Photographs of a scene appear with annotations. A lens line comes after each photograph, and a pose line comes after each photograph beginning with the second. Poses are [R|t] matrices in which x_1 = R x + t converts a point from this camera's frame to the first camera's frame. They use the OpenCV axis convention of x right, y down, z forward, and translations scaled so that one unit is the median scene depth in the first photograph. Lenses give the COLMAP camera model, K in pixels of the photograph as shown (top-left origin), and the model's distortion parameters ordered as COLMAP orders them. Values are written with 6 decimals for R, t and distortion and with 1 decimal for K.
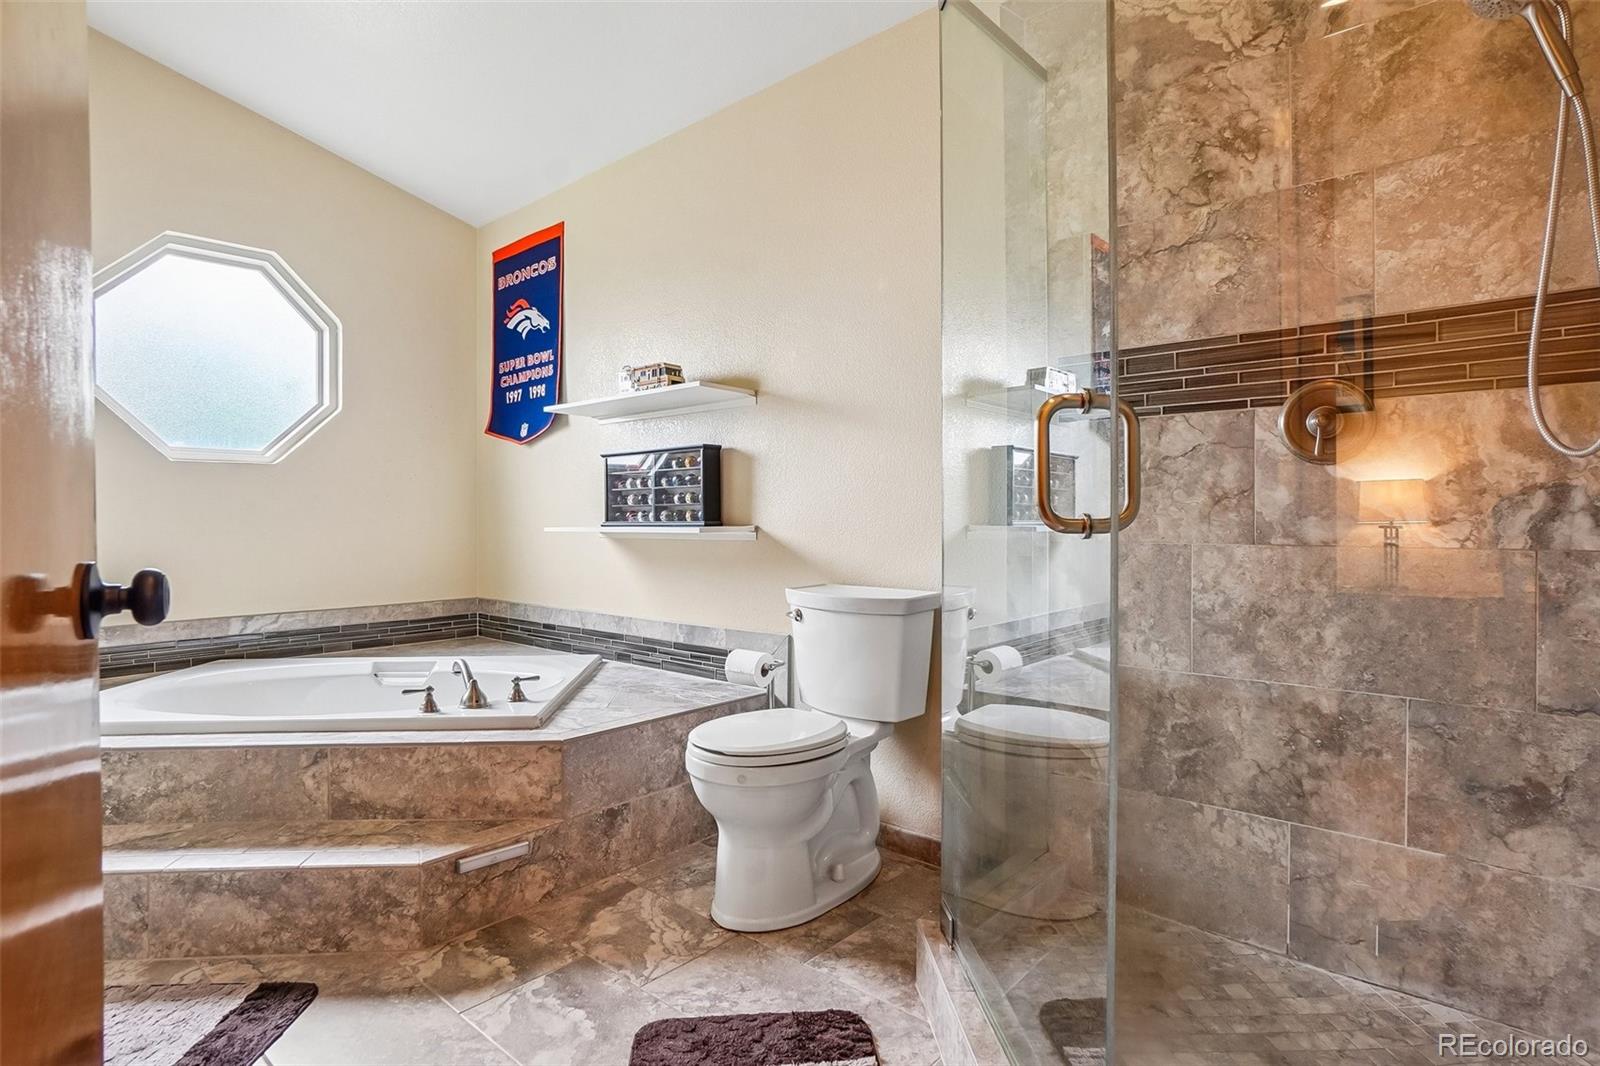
lens RADIAL K [[838.5, 0, 792.1], [0, 838.5, 521.6], [0, 0, 1]] dist [-0.036381, 0.019848]
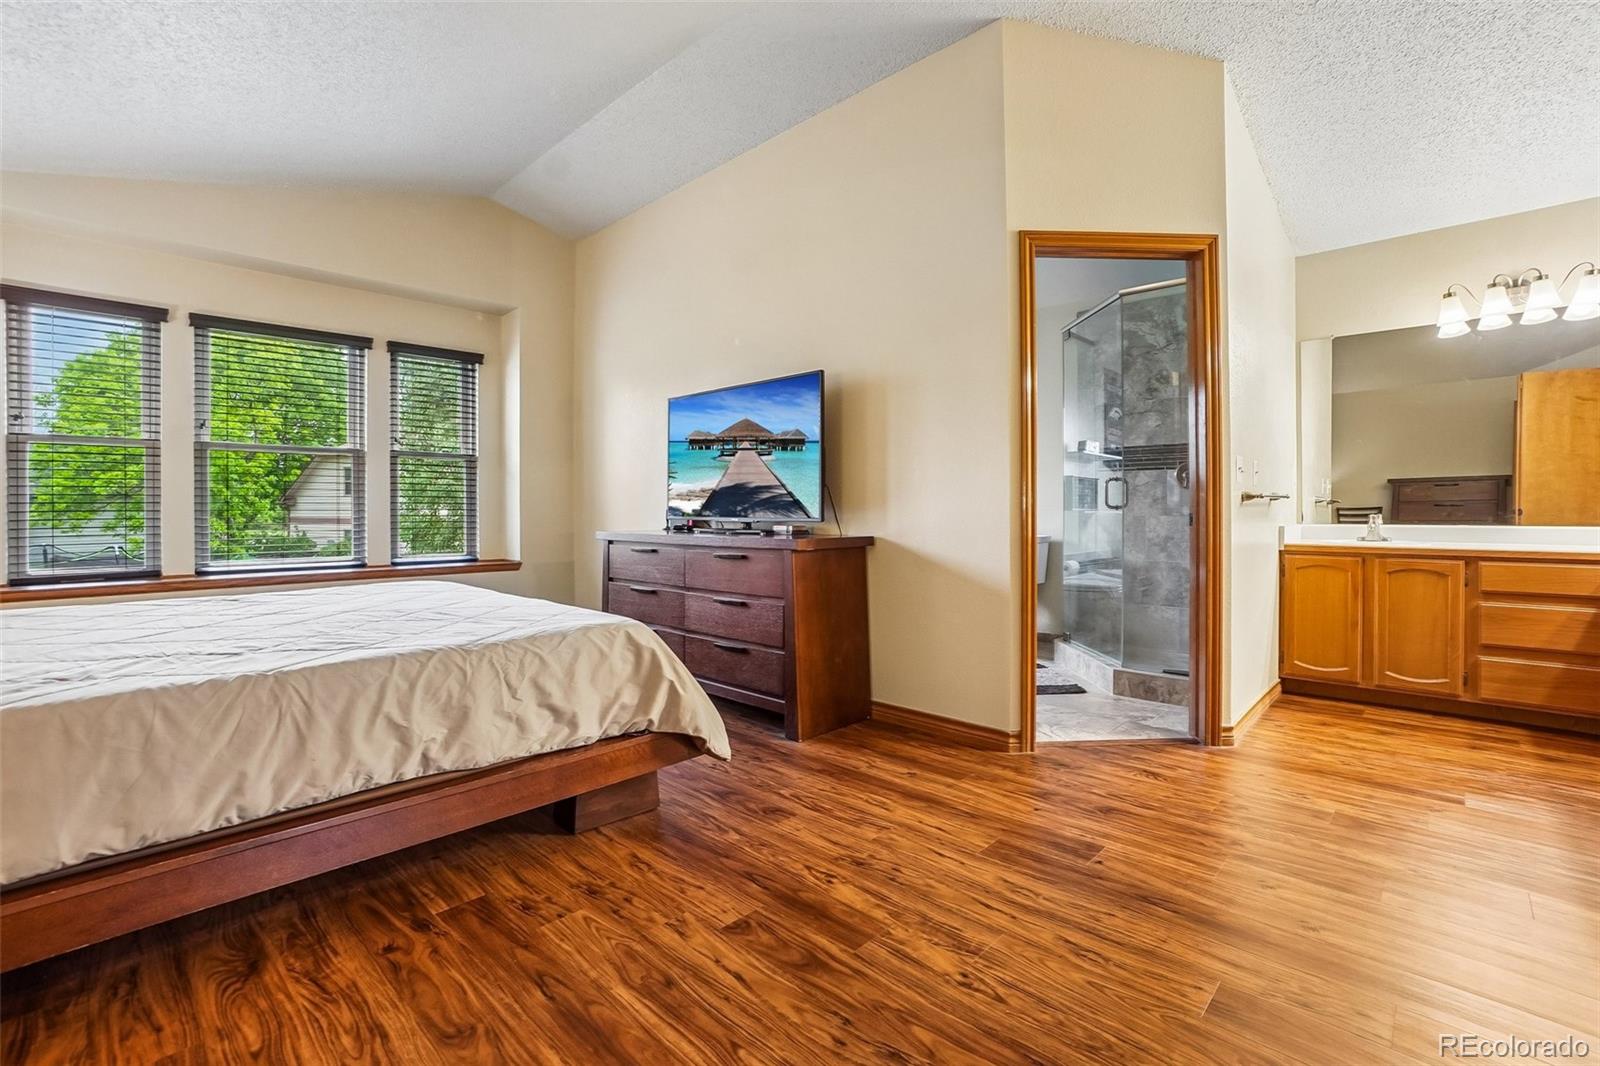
lens RADIAL K [[715.8, 0, 794.7], [0, 715.8, 514.6], [0, 0, 1]] dist [-0.050809, 0.015709]
pose [[0.999821, 0.001141, -0.018908, -0.441754], [-0.001137, 0.999999, 0.000182, 0.015305], [0.018908, -0.000160, 0.999821, -0.942314]]
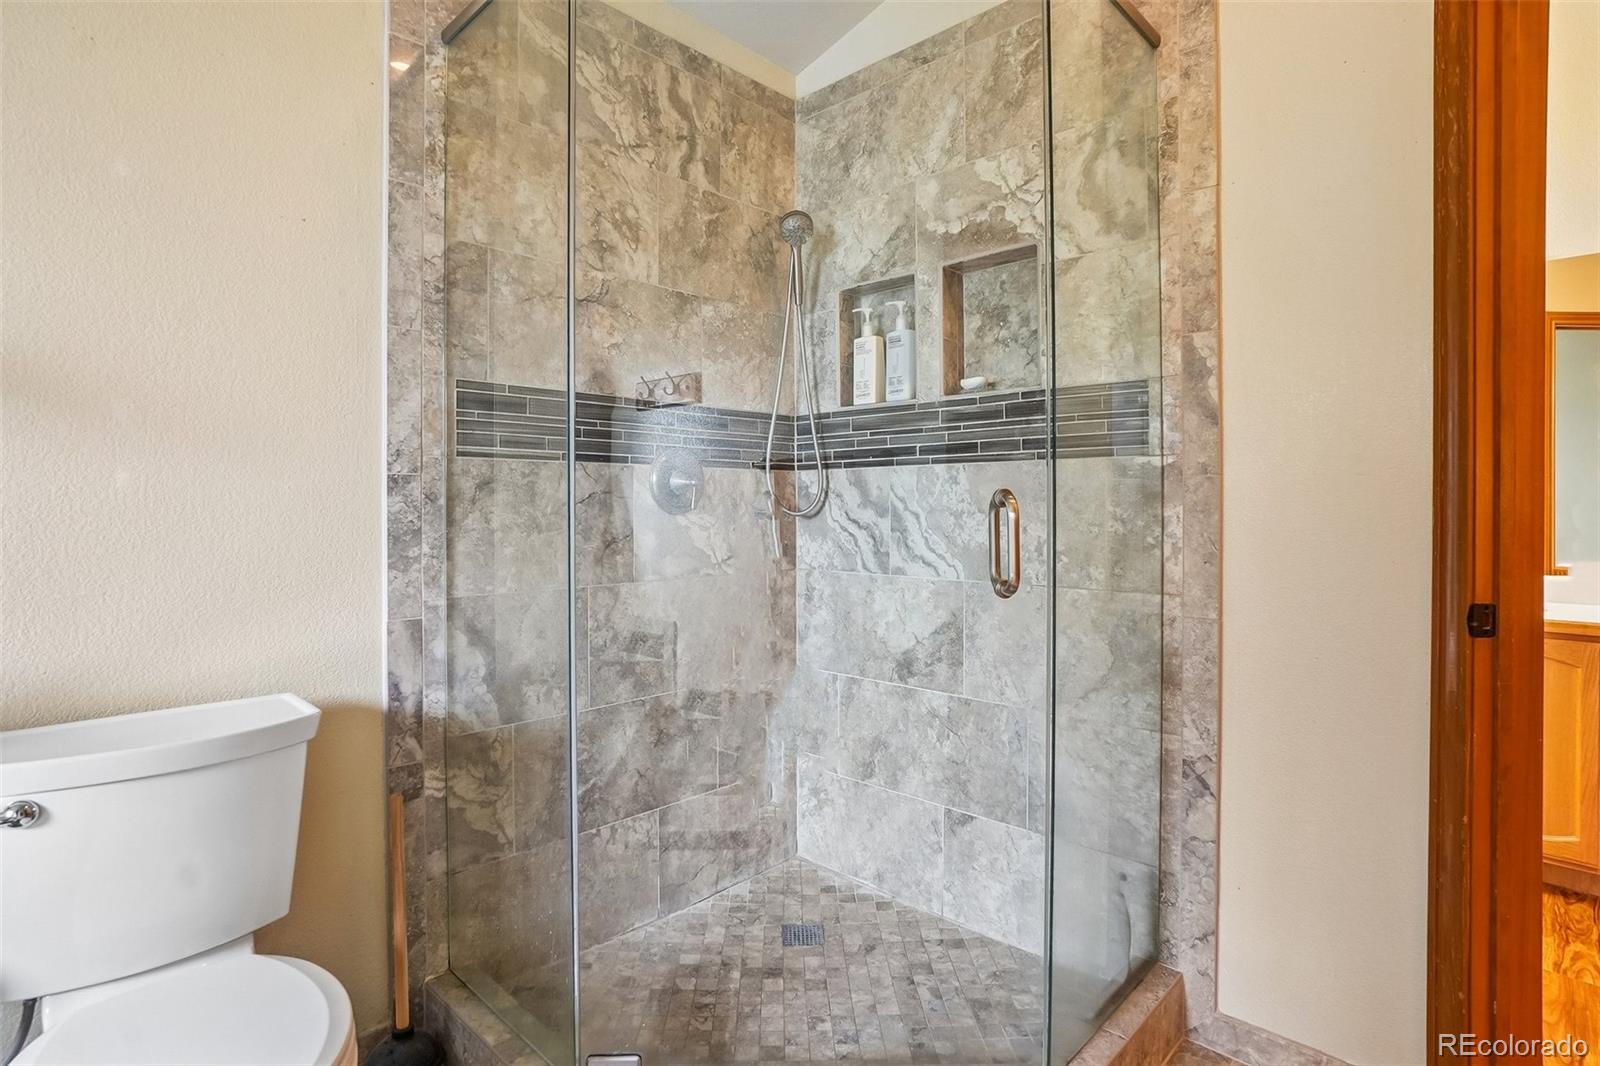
lens RADIAL K [[838.5, 0, 769.3], [0, 838.5, 504.5], [0, 0, 1]] dist [-0.036381, 0.019848]
pose [[0.030328, -0.002704, 0.999536, -0.363086], [0.008416, 0.999962, 0.002449, -0.049480], [-0.999505, 0.008338, 0.030349, 0.468860]]
